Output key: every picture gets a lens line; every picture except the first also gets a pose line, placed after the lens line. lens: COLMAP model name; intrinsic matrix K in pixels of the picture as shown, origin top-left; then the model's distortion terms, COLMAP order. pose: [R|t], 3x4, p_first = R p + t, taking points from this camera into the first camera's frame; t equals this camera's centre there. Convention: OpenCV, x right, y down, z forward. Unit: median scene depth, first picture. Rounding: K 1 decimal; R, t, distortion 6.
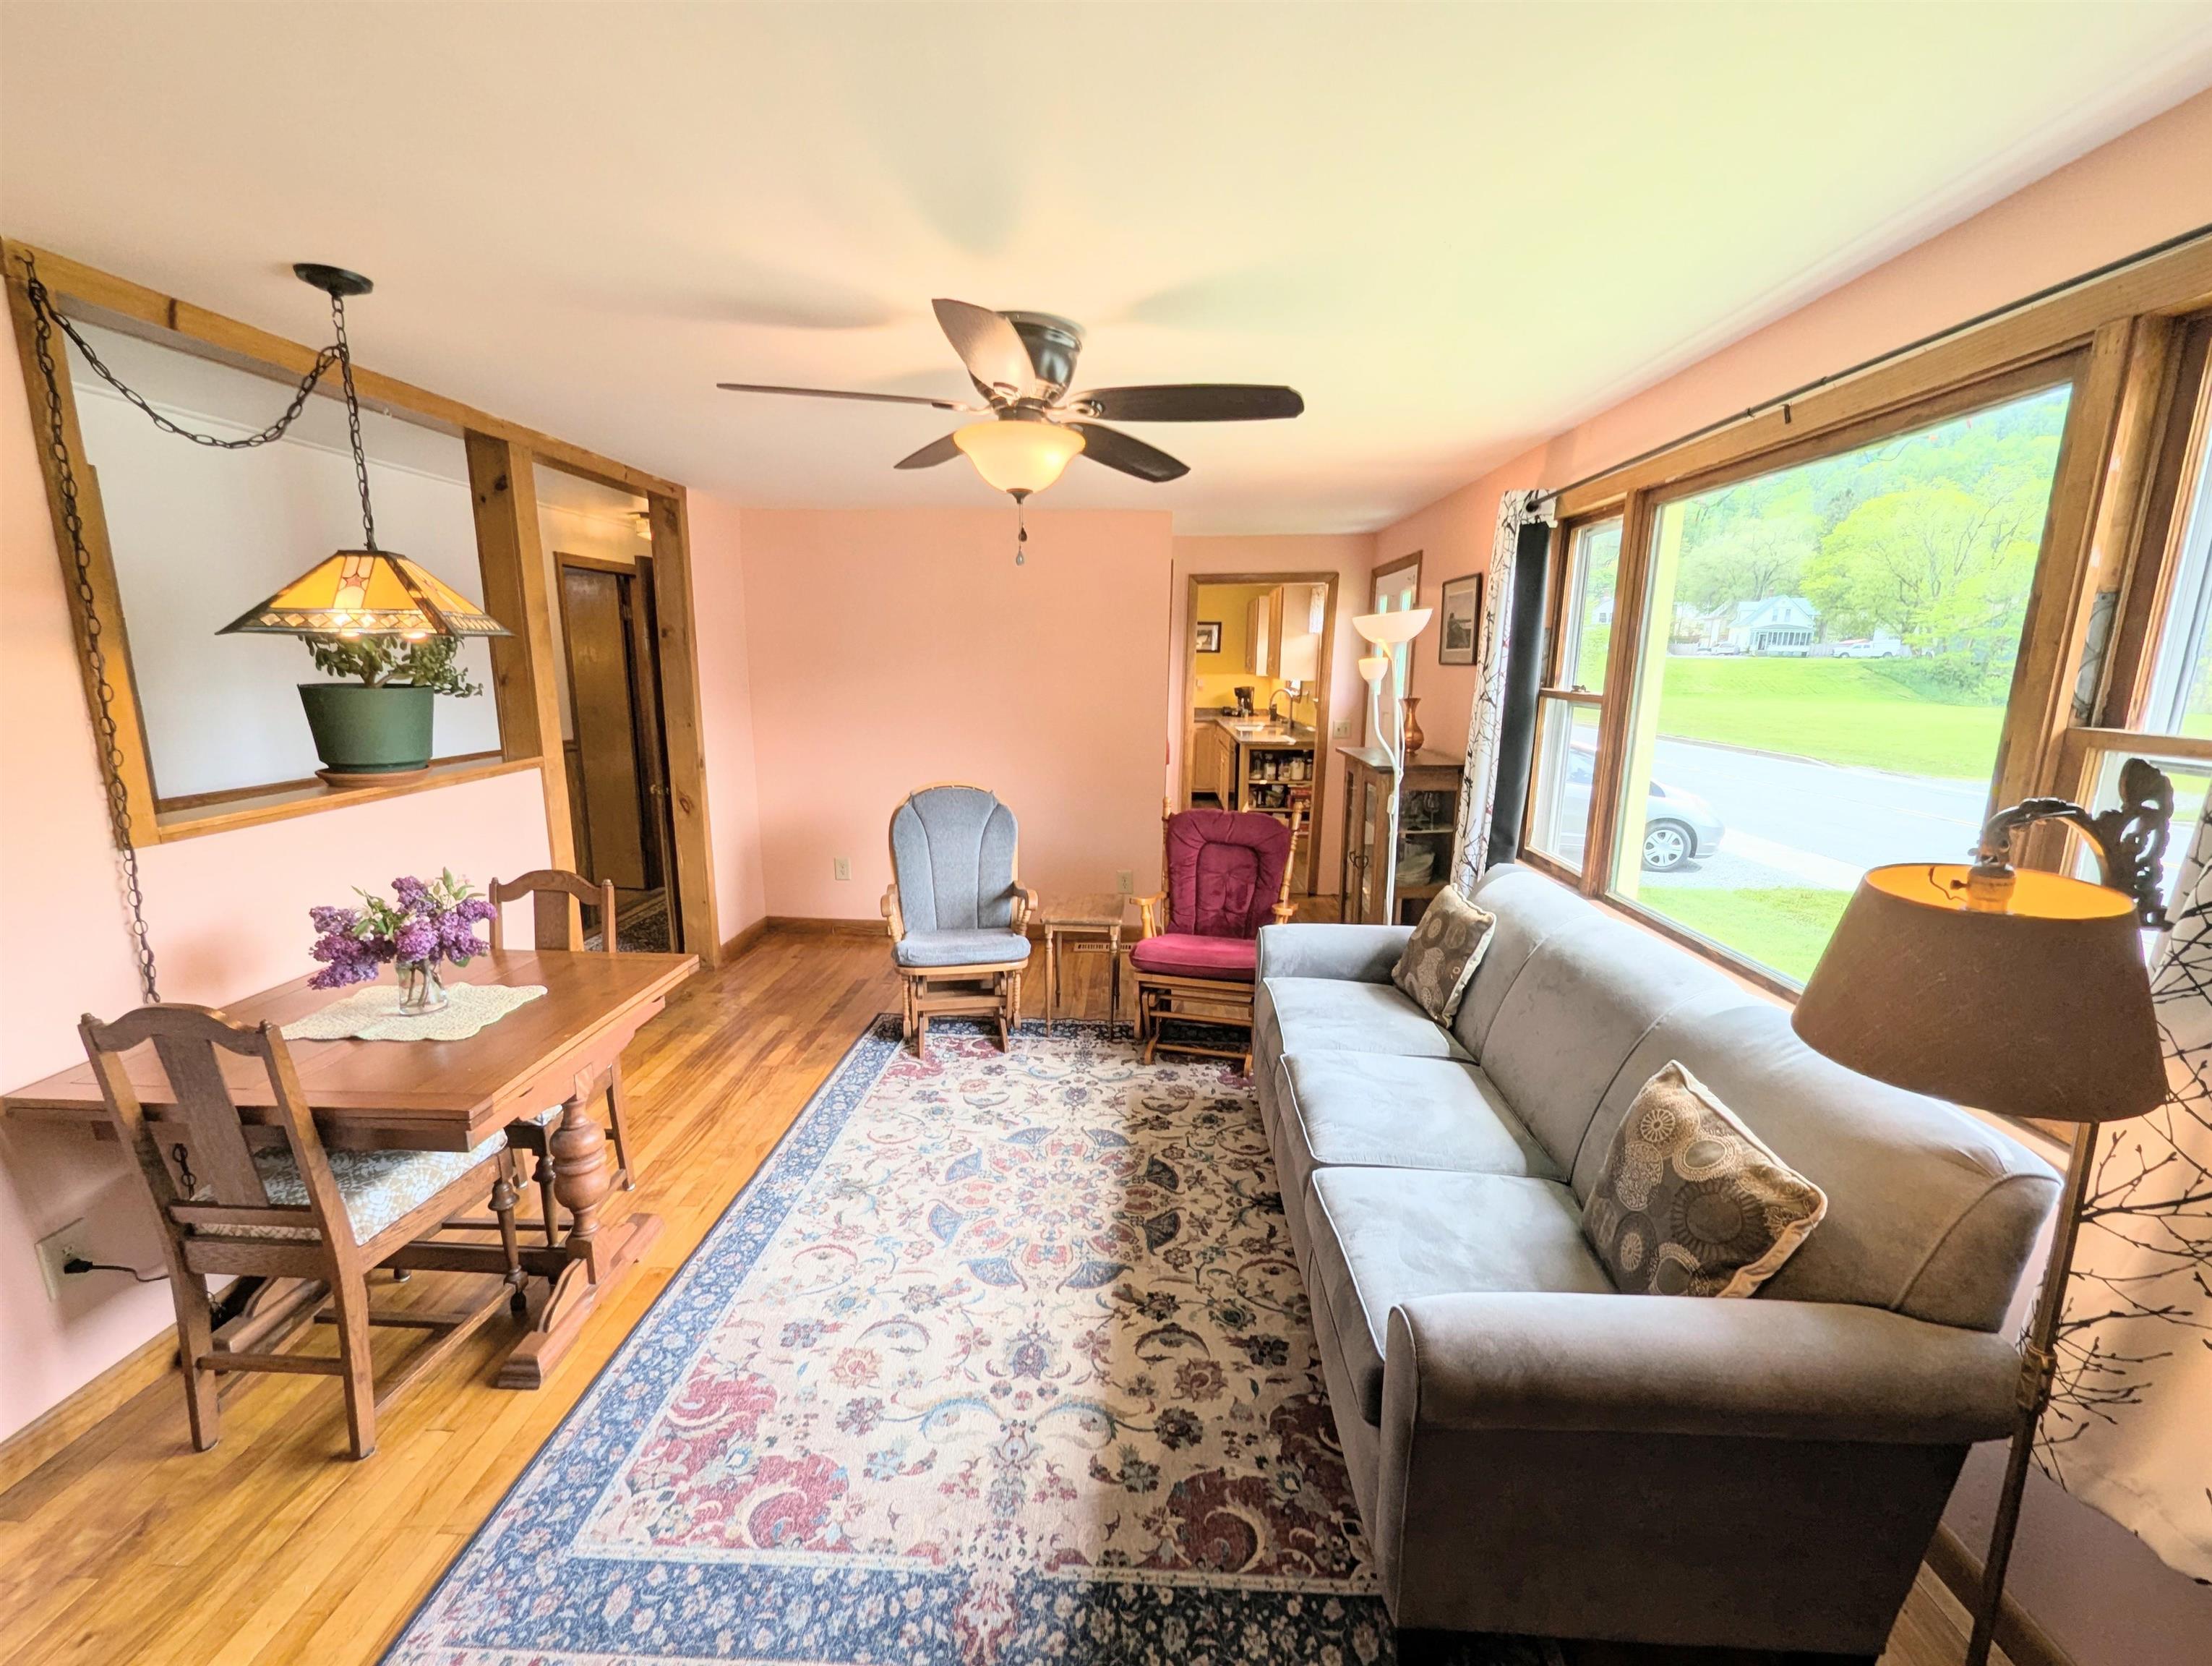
lens RADIAL K [[919.7, 0, 1107.4], [0, 919.7, 842.5], [0, 0, 1]] dist [0.002449, -0.001597]
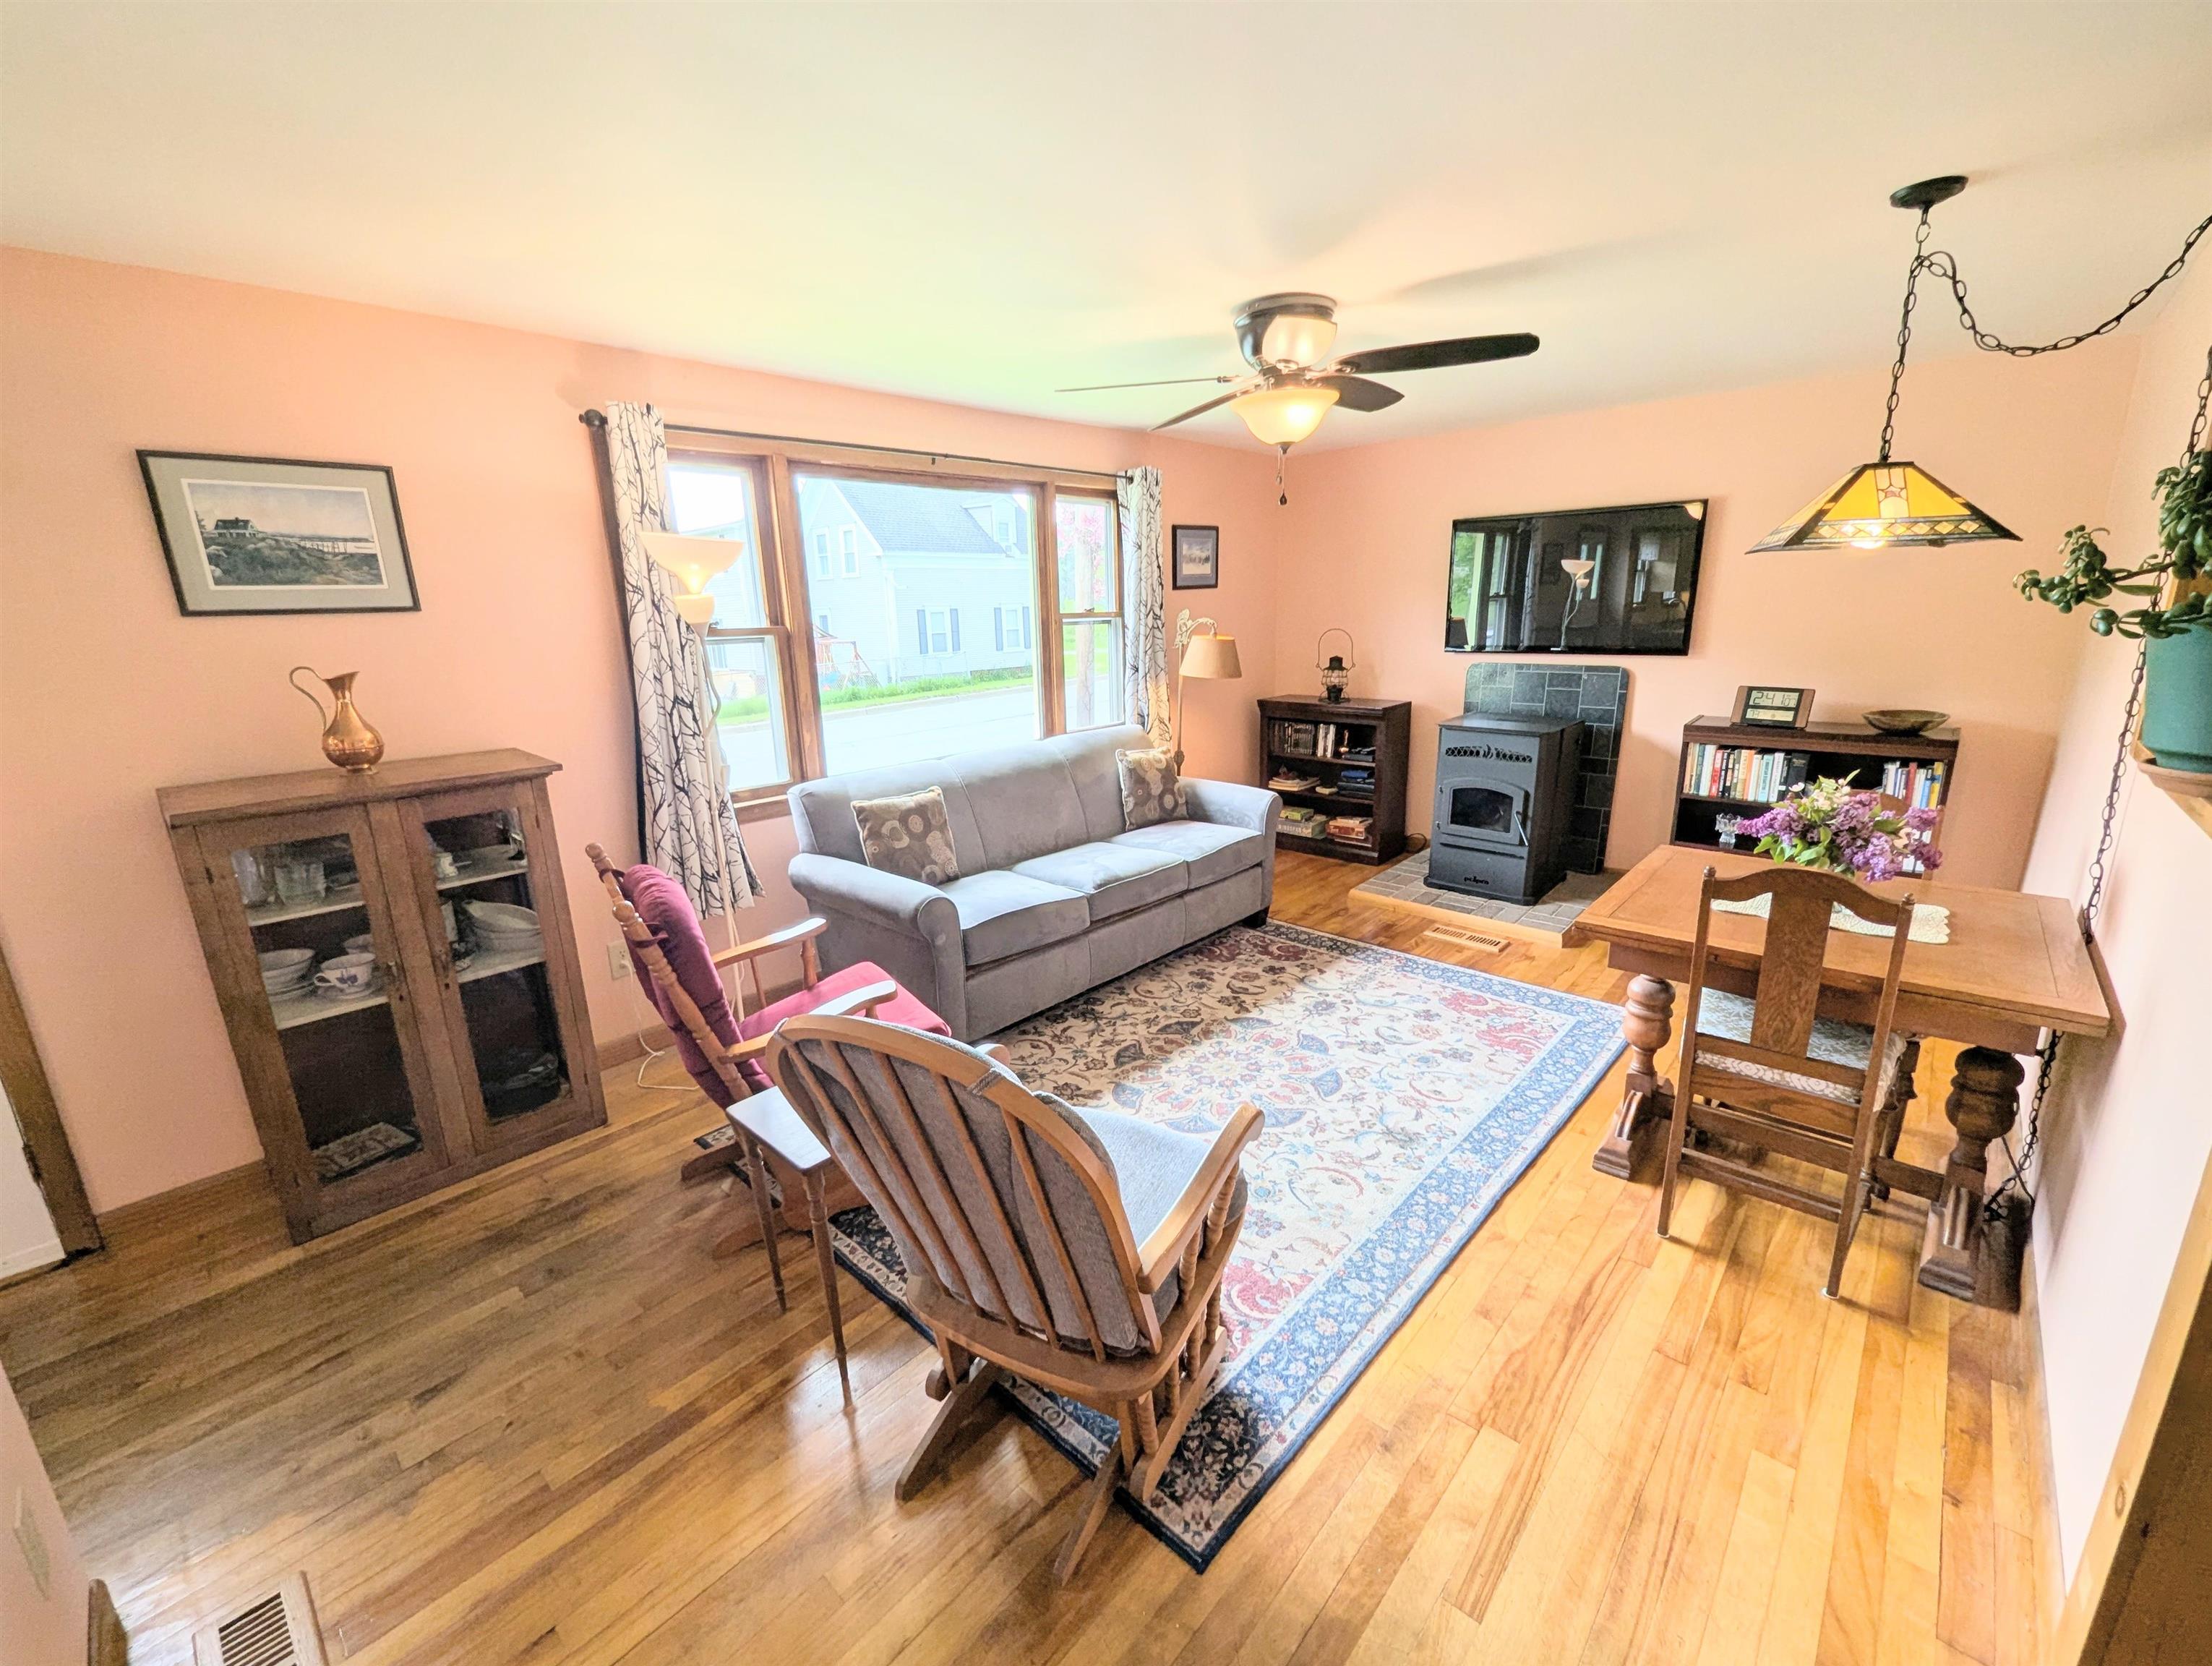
lens RADIAL K [[919.7, 0, 1108.2], [0, 919.7, 836.4], [0, 0, 1]] dist [0.002449, -0.001597]
pose [[-0.764324, -0.152220, 0.626608, -0.714623], [0.144678, 0.906482, 0.396684, -0.402302], [-0.628393, 0.393852, -0.670823, 2.035963]]
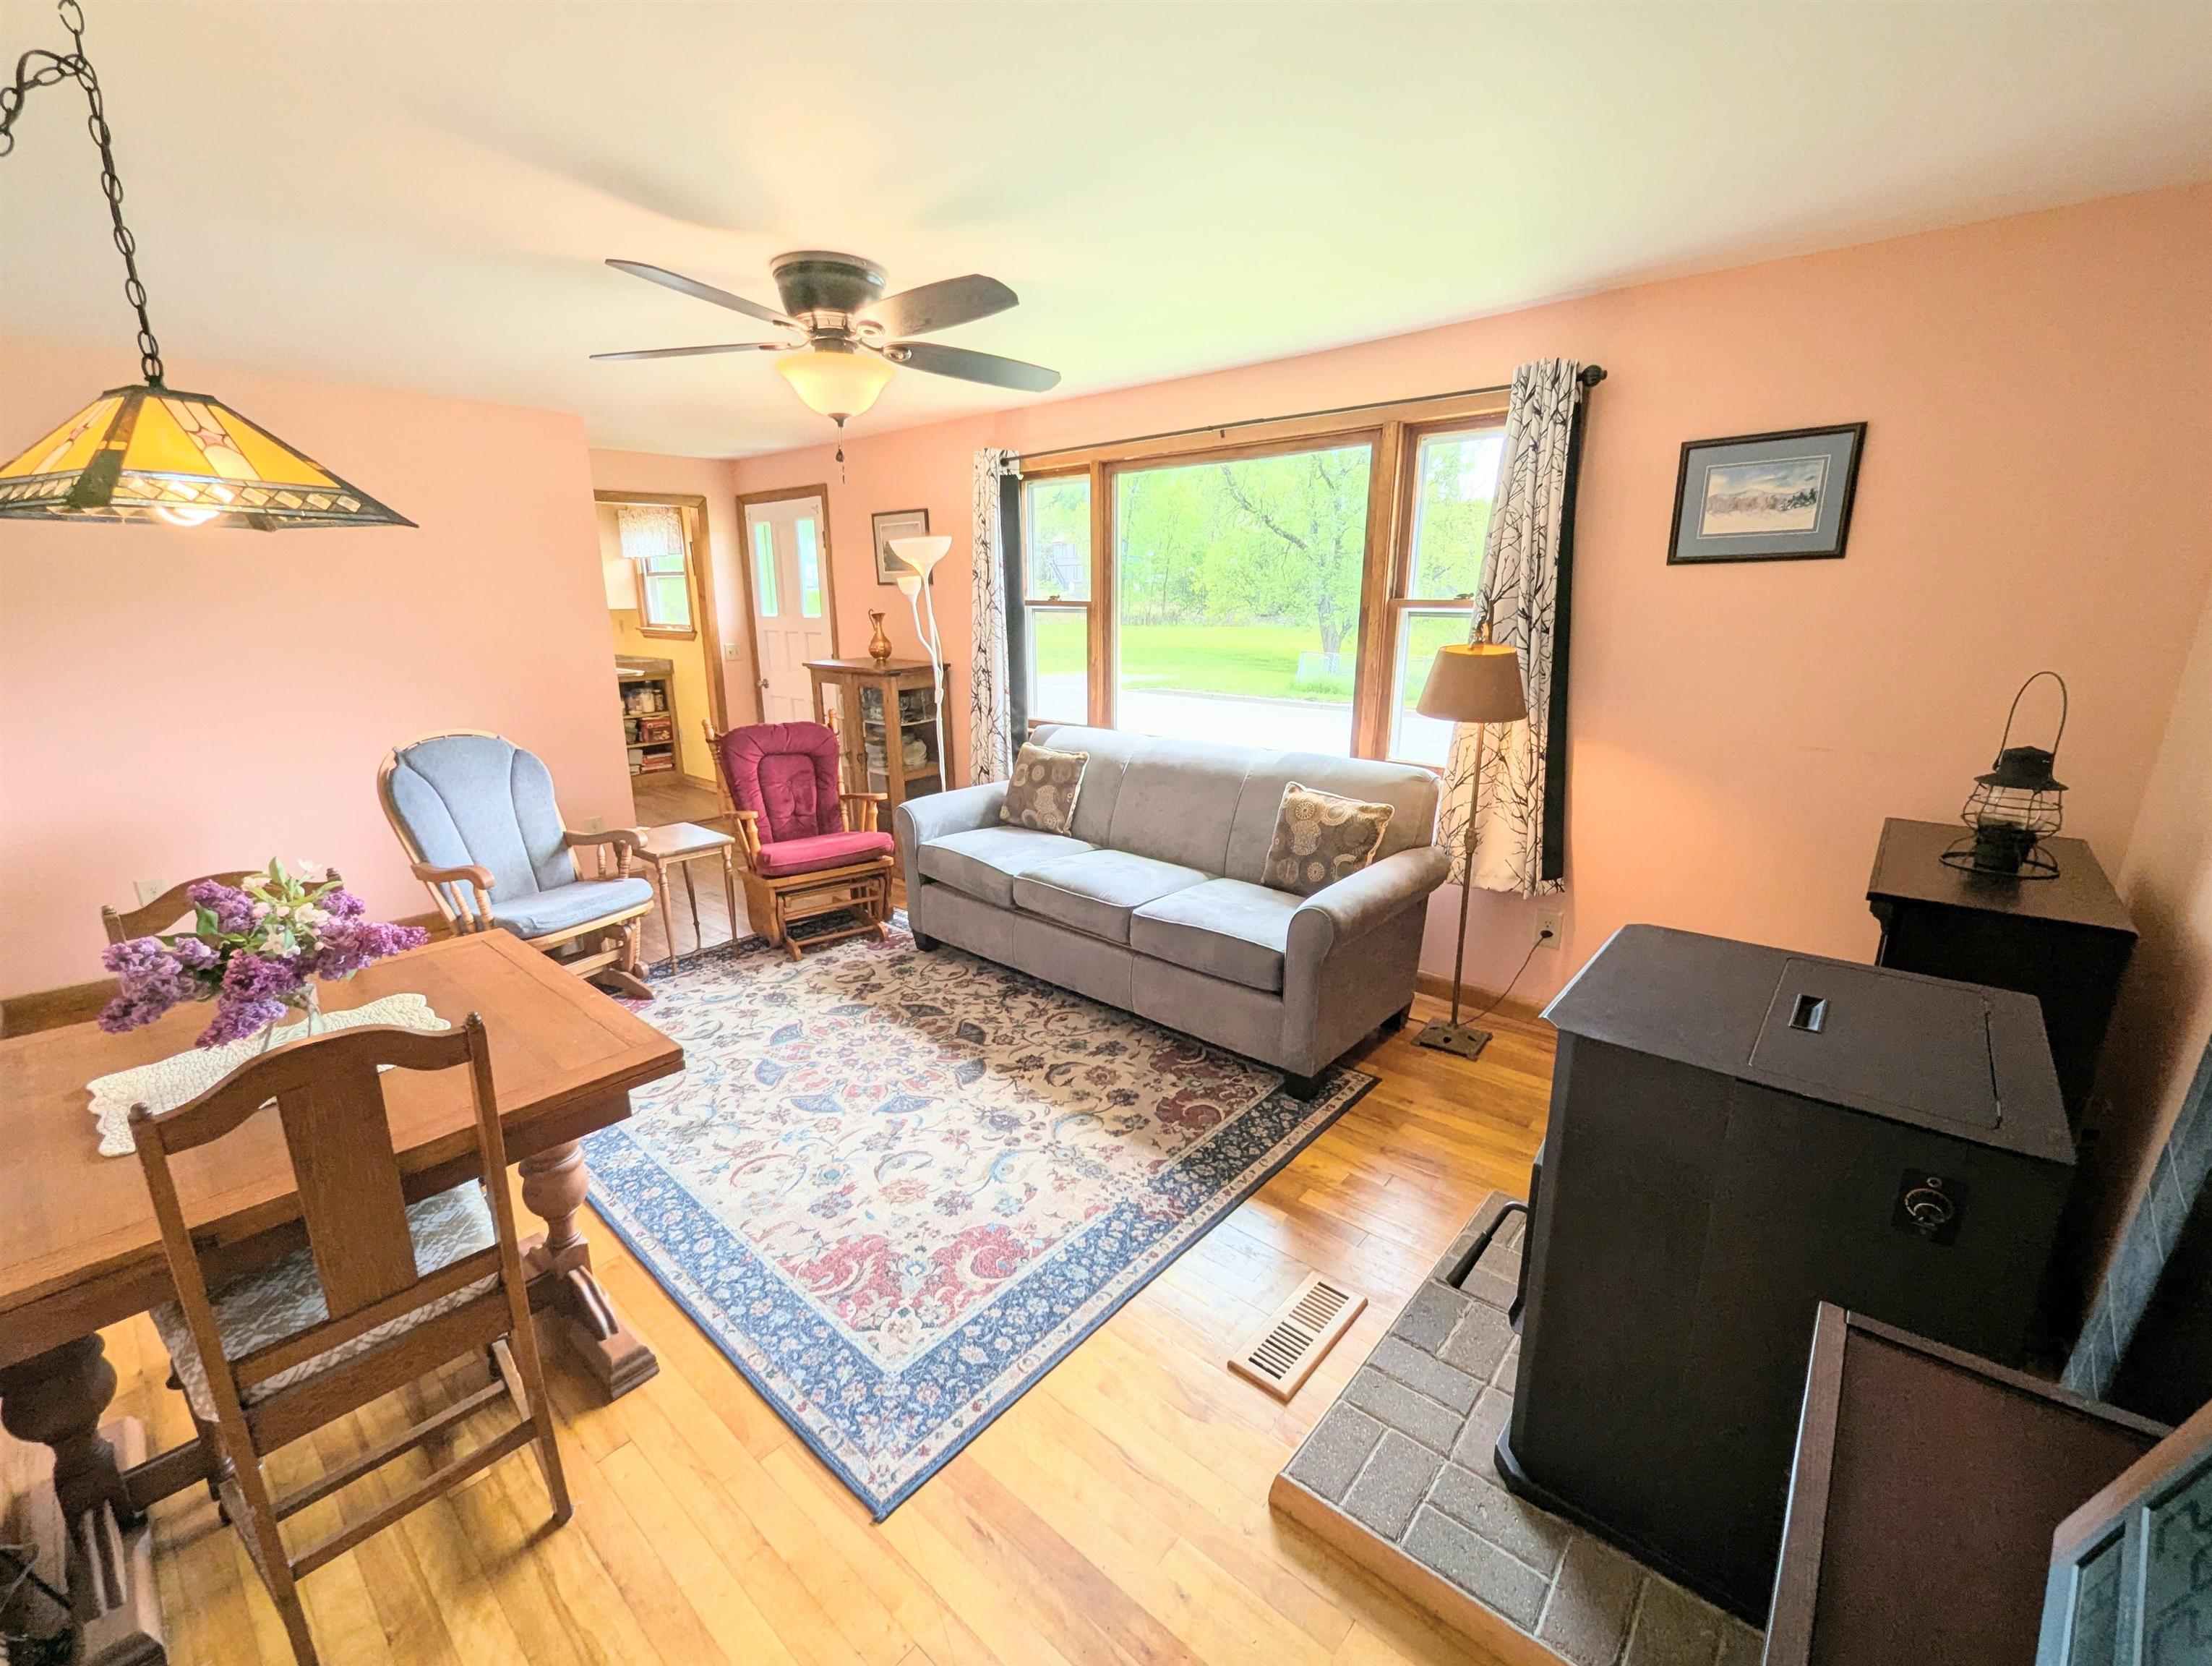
lens RADIAL K [[919.7, 0, 1103.9], [0, 919.7, 839.4], [0, 0, 1]] dist [0.002449, -0.001597]
pose [[0.627046, -0.210901, 0.749890, -0.791320], [0.162594, 0.976884, 0.138783, 0.018287], [-0.761825, 0.034904, 0.646842, 0.043938]]
